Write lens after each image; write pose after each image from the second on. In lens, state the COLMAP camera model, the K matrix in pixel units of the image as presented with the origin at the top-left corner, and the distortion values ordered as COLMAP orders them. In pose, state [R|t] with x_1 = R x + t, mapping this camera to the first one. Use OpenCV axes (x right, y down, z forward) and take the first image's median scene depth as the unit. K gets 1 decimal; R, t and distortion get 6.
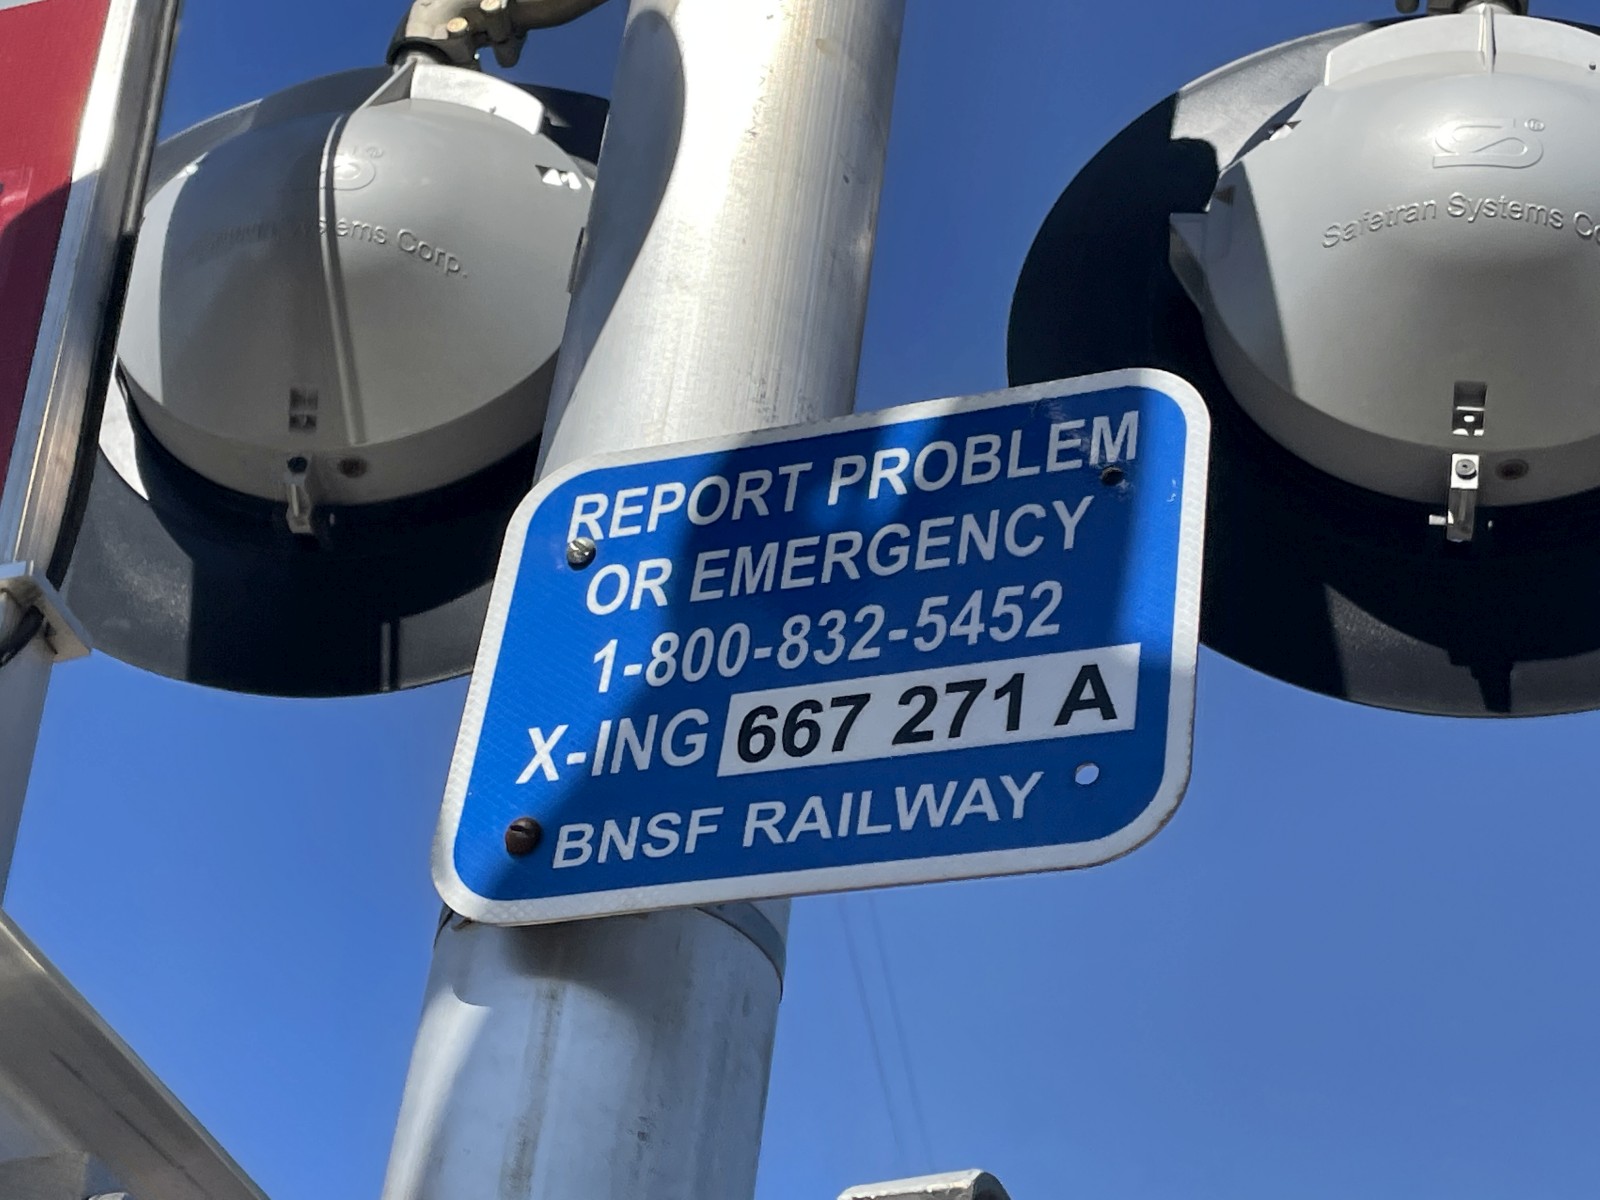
lens RADIAL K [[2829.2, 0, 782.3], [0, 2829.2, 627.6], [0, 0, 1]] dist [0.149703, 0.000000]
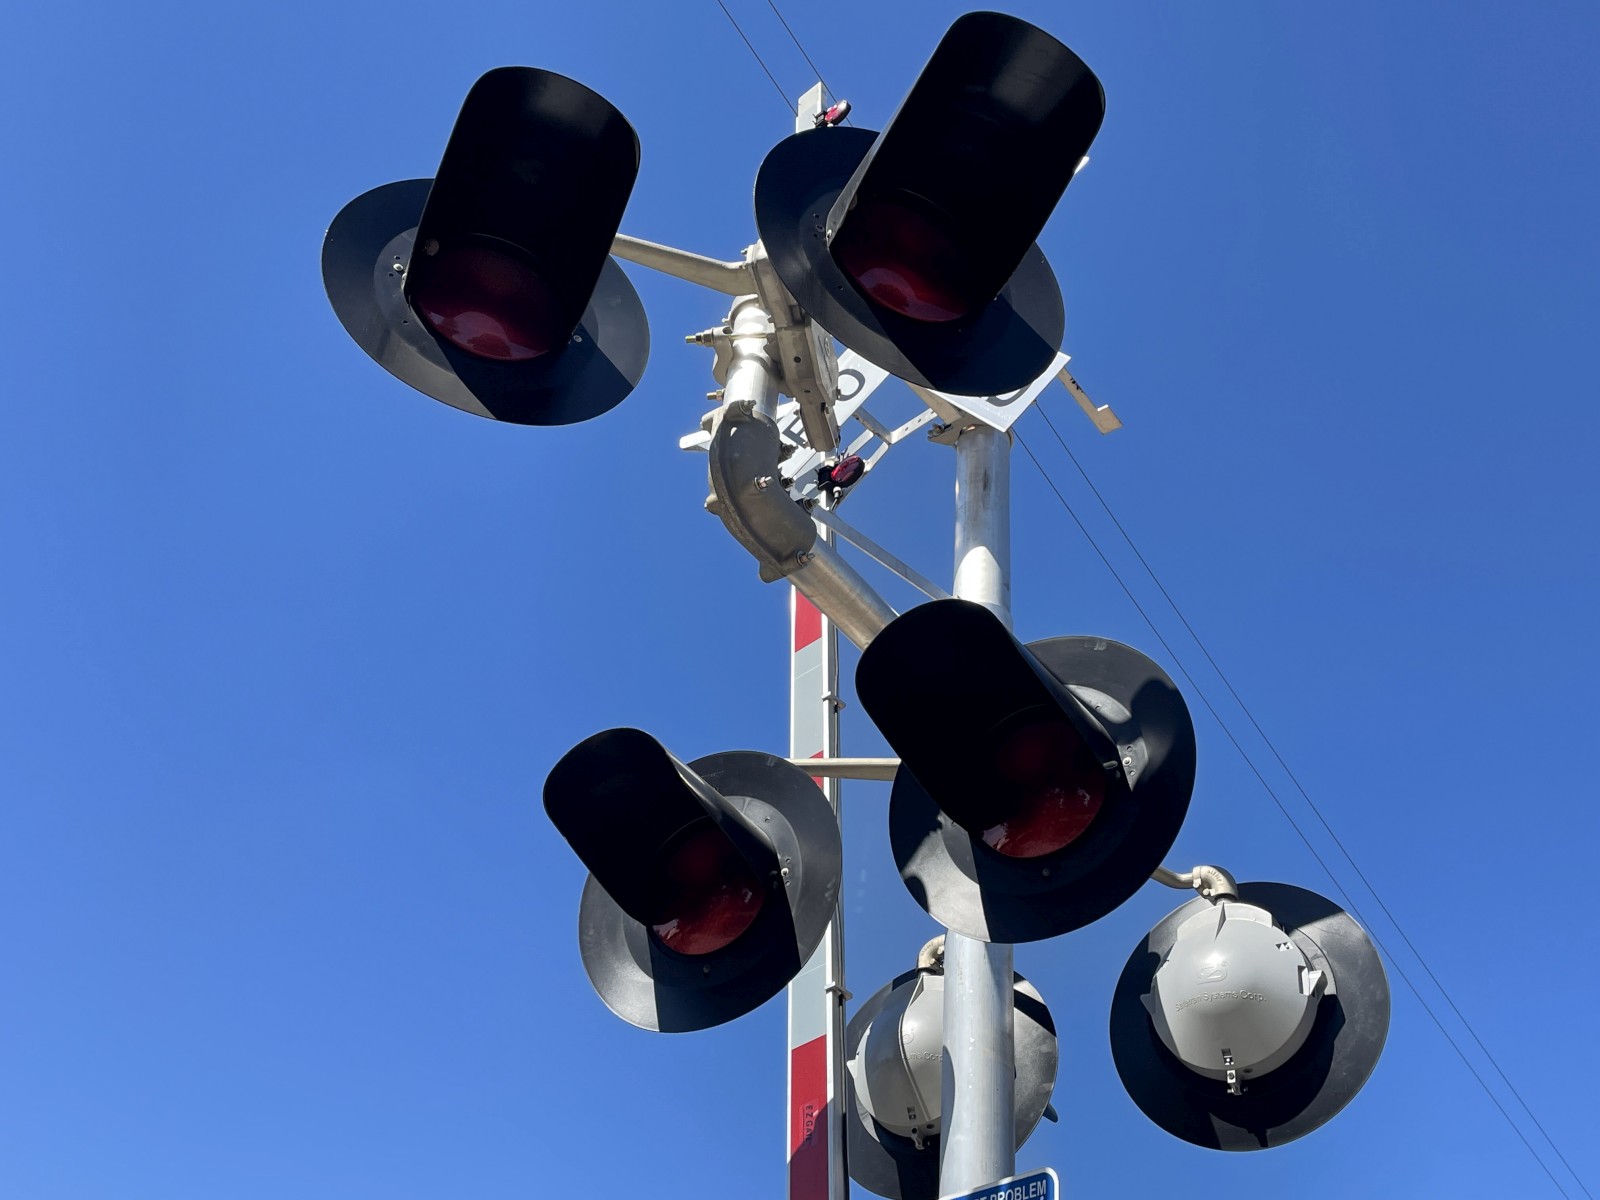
lens RADIAL K [[1671.1, 0, 800.5], [0, 1671.1, 595.4], [0, 0, 1]] dist [0.063249, 0.000000]
pose [[0.907180, -0.300586, -0.294403, 0.531868], [0.256997, 0.949892, -0.177925, -0.368214], [0.333133, 0.085749, 0.938972, -1.078462]]
